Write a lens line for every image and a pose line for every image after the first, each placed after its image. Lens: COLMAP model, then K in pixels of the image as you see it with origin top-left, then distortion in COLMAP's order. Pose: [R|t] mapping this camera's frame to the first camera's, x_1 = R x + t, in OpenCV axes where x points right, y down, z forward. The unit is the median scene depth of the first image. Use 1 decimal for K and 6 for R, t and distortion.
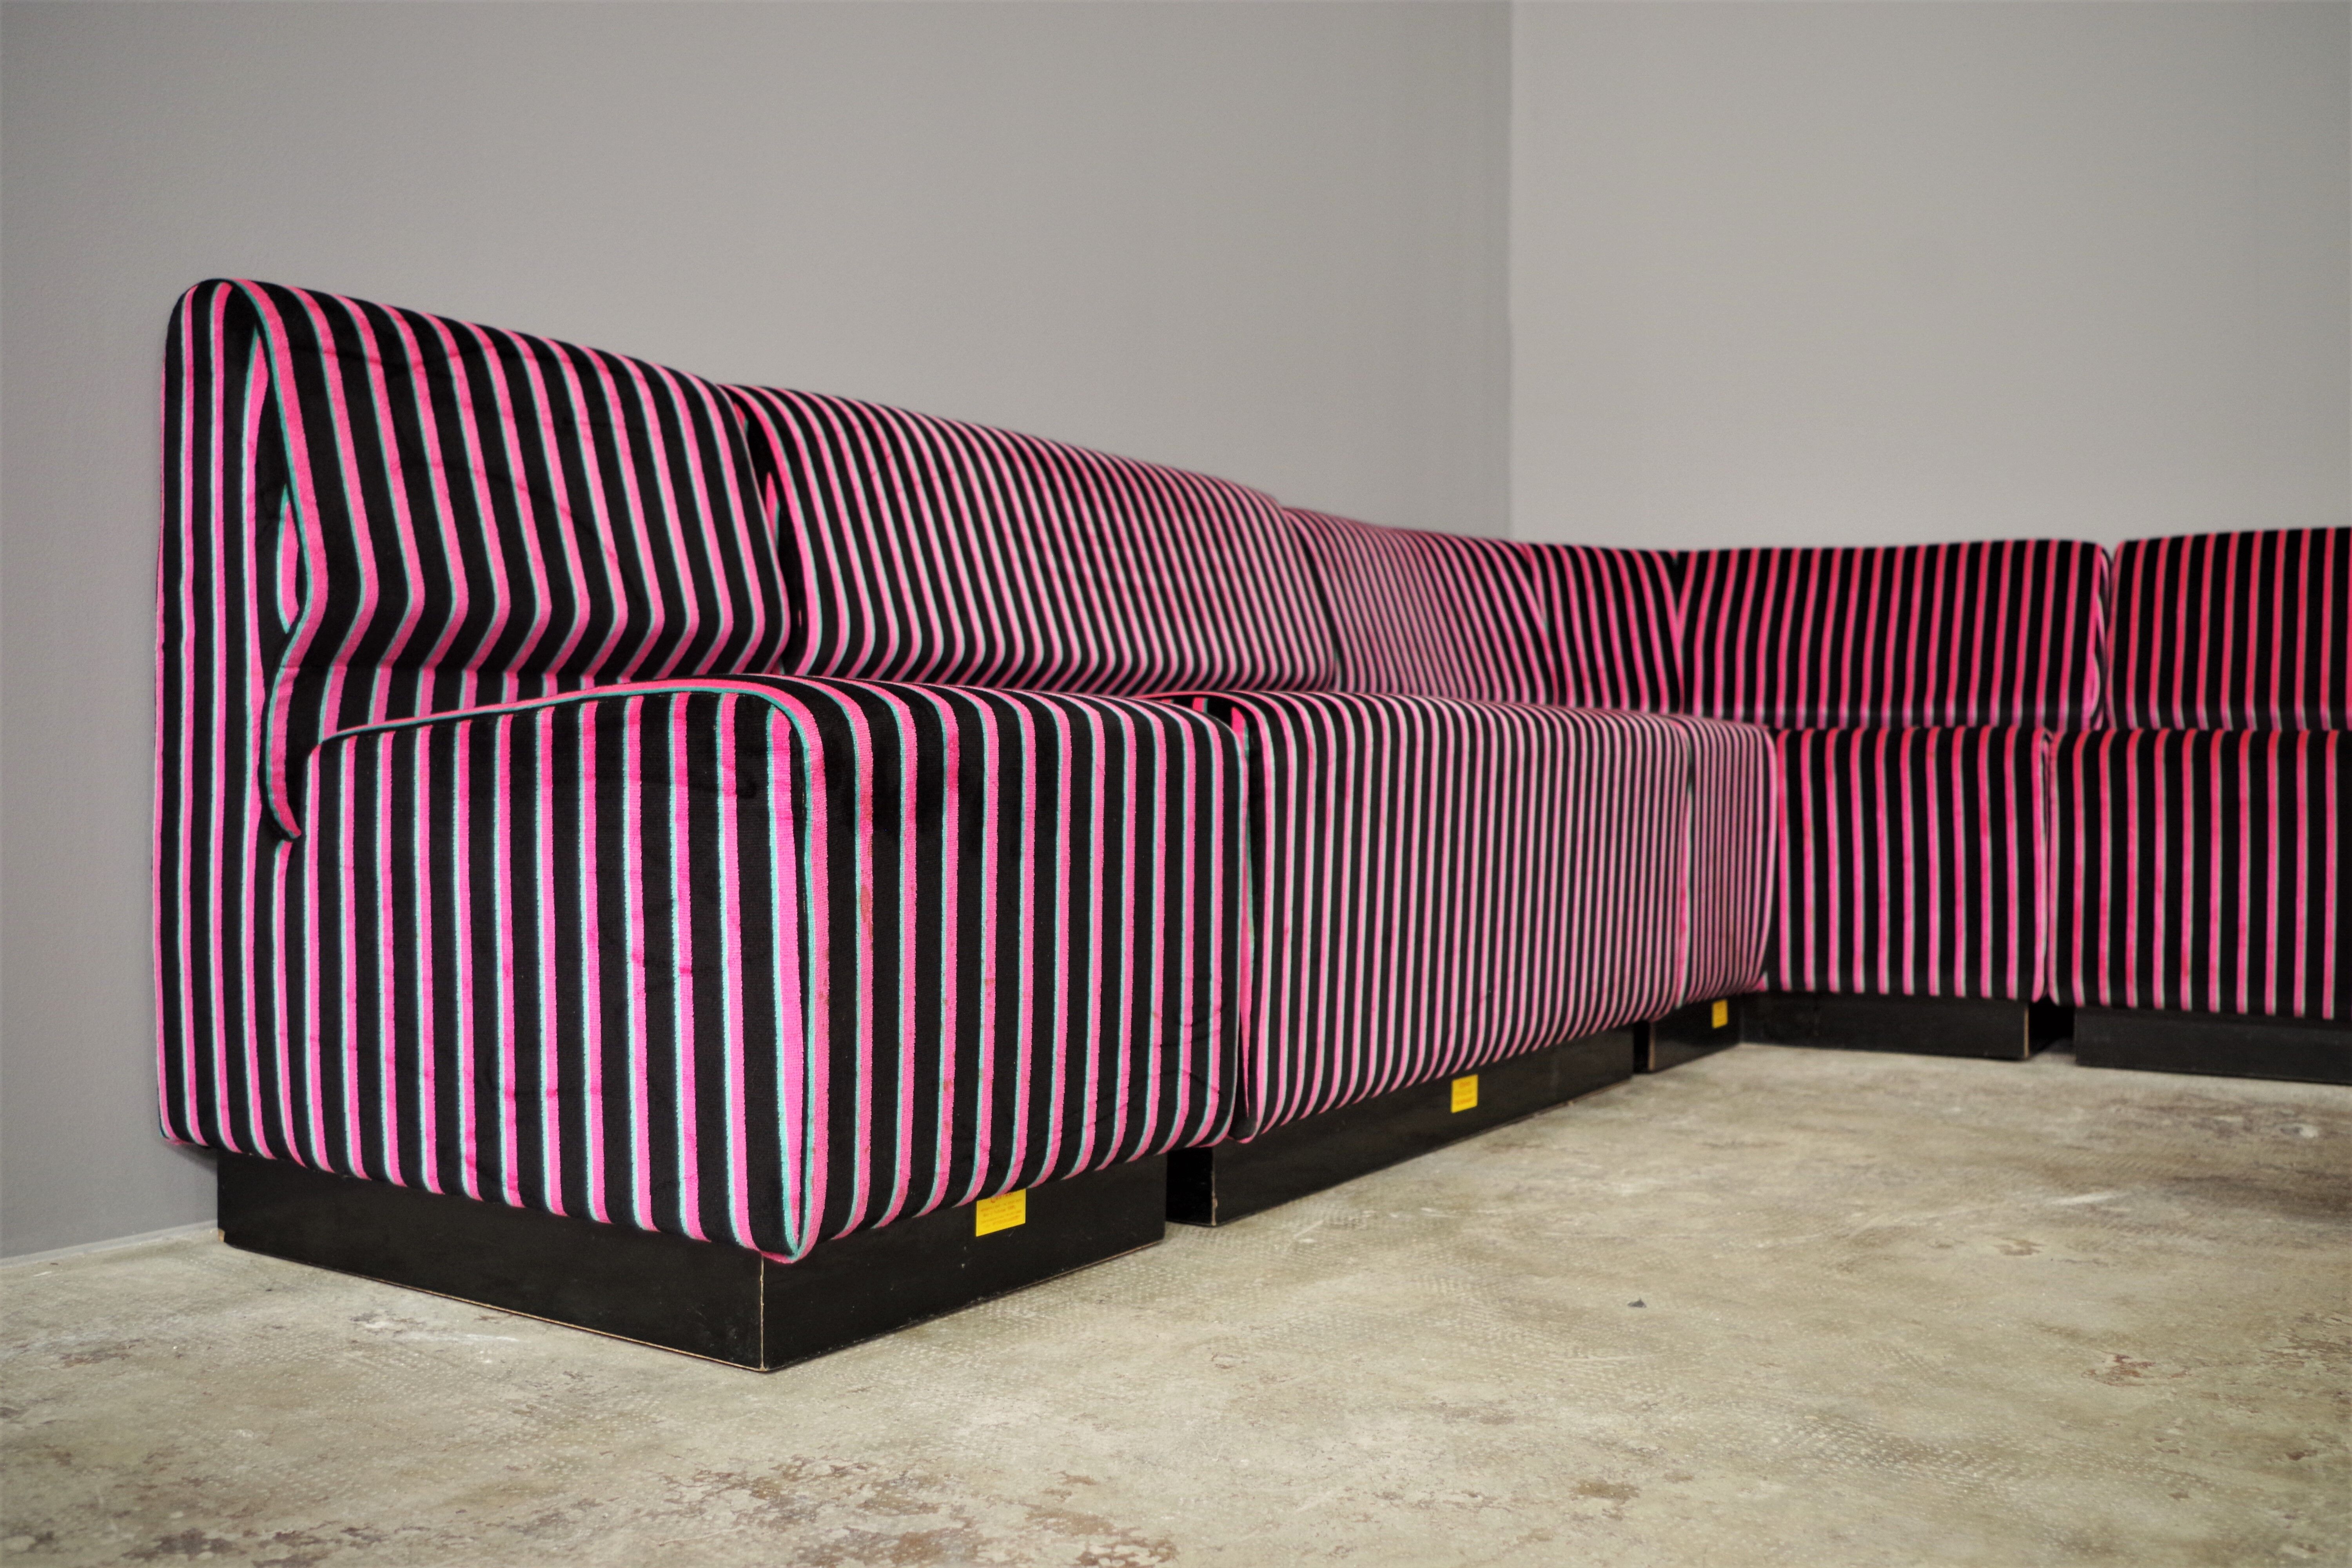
lens RADIAL K [[2101.4, 0, 1176.0], [0, 2101.4, 784.0], [0, 0, 1]] dist [-0.069450, 0.008671]
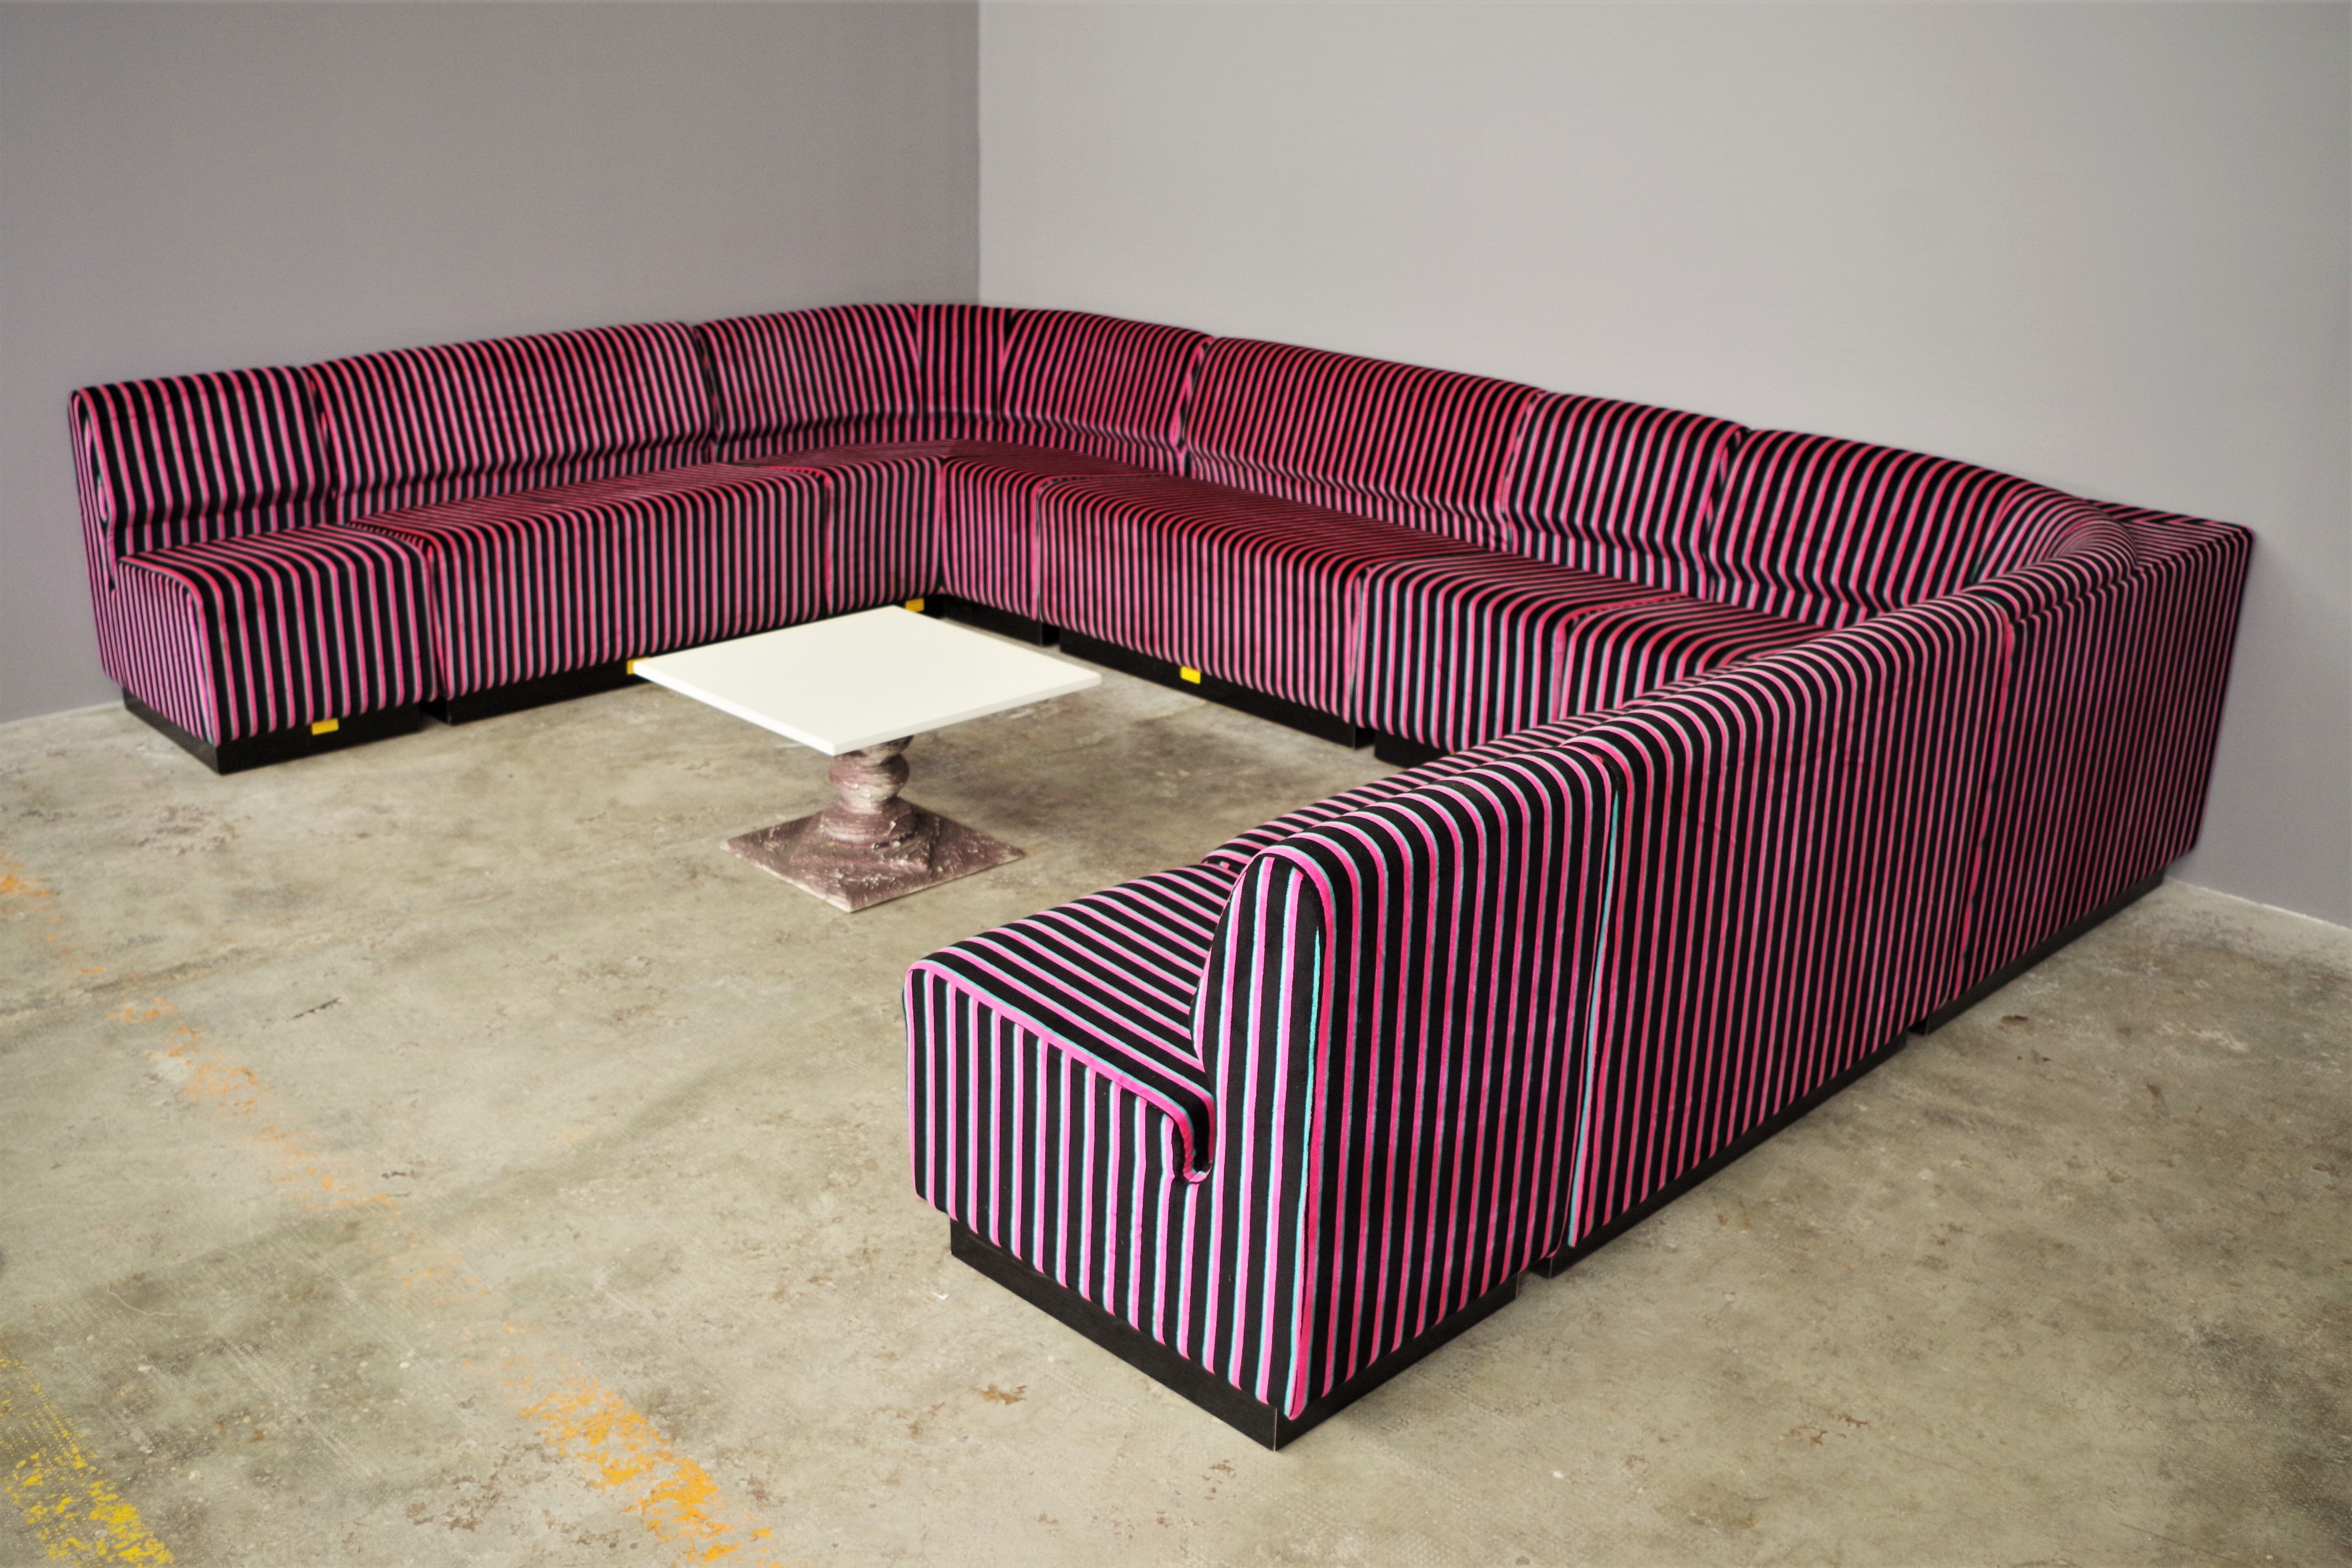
lens RADIAL K [[2146.7, 0, 1176.0], [0, 2146.7, 784.0], [0, 0, 1]] dist [-0.087648, 0.045580]
pose [[0.970093, 0.099380, -0.221456, 1.788501], [-0.018885, 0.940480, 0.339324, -0.778088], [0.241997, -0.324994, 0.914230, -1.532133]]
